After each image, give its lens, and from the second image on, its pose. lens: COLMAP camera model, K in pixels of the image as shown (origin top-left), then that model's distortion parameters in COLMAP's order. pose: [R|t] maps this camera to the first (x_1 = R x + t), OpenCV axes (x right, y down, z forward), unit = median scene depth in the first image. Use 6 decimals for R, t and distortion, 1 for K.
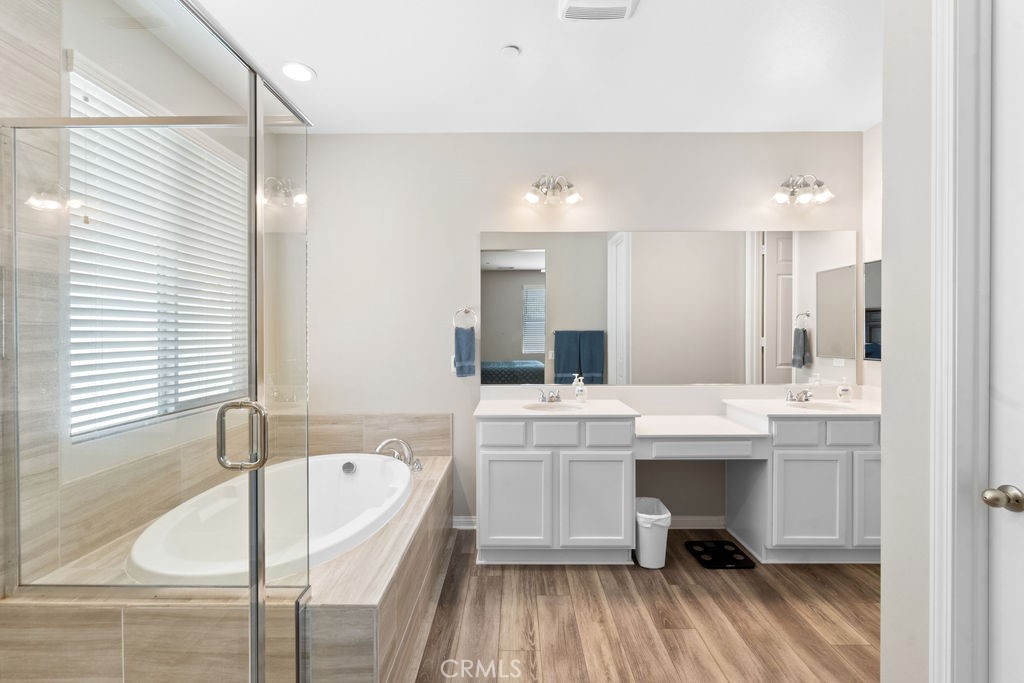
lens RADIAL K [[446.5, 0, 508.5], [0, 446.5, 335.7], [0, 0, 1]] dist [-0.003540, 0.000297]
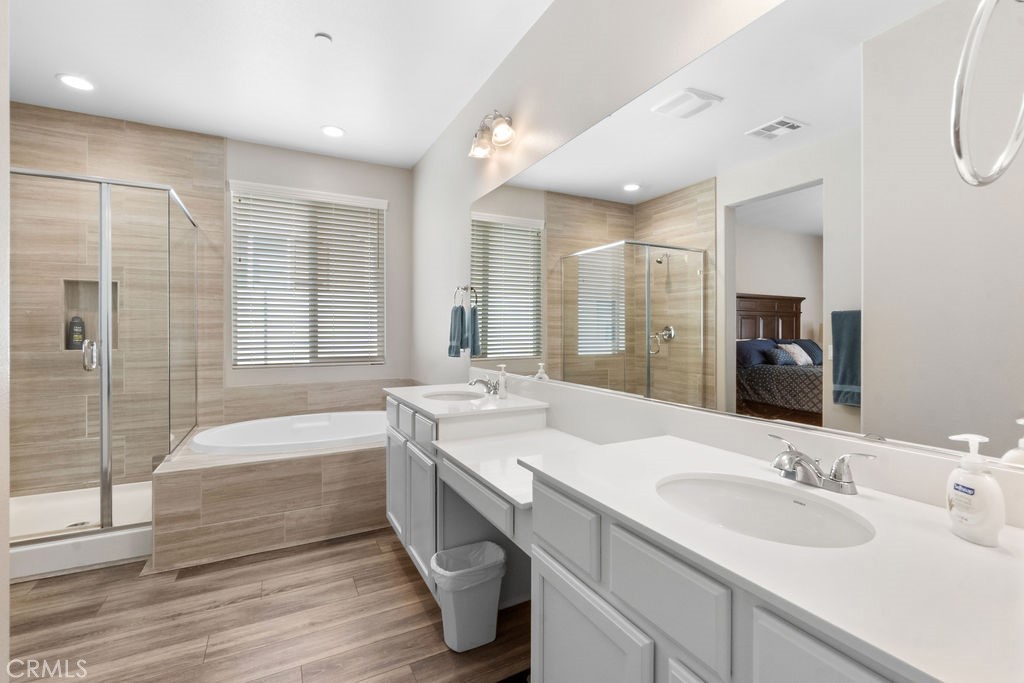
lens RADIAL K [[446.5, 0, 509.9], [0, 446.5, 332.0], [0, 0, 1]] dist [-0.003540, 0.000297]
pose [[0.477226, 0.002740, -0.878776, 1.081015], [-0.004825, 0.999988, 0.000498, 0.047627], [0.878767, 0.004003, 0.477234, 0.840118]]
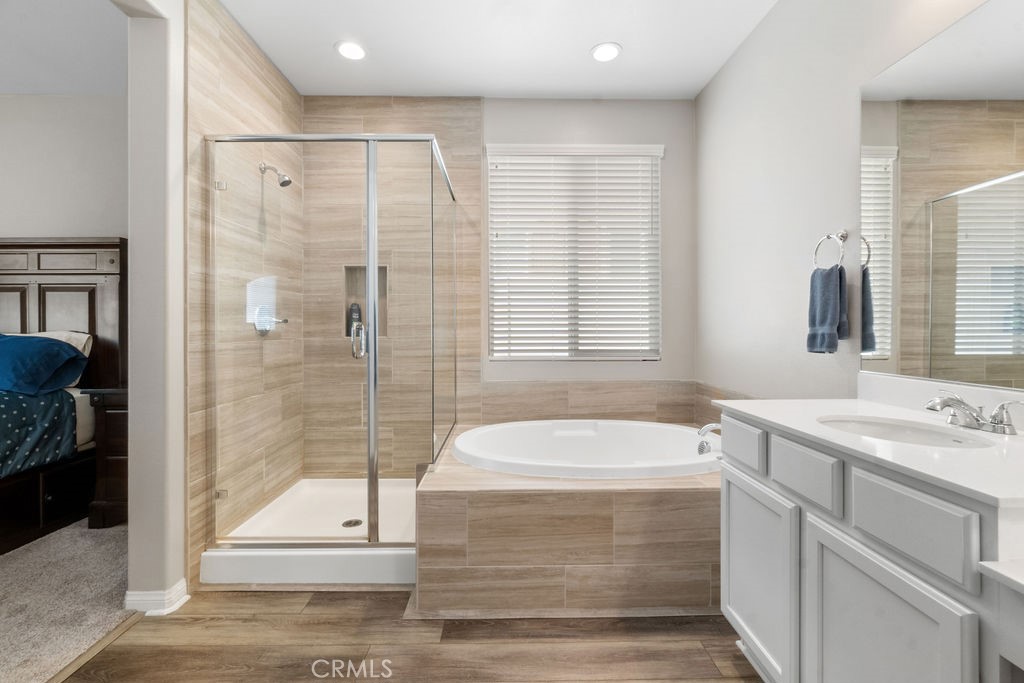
lens RADIAL K [[446.5, 0, 511.2], [0, 446.5, 326.7], [0, 0, 1]] dist [-0.003540, 0.000297]
pose [[0.030756, -0.000556, -0.999527, 0.619870], [-0.002519, 0.999997, -0.000634, 0.078283], [0.999524, 0.002537, 0.030754, 0.757559]]
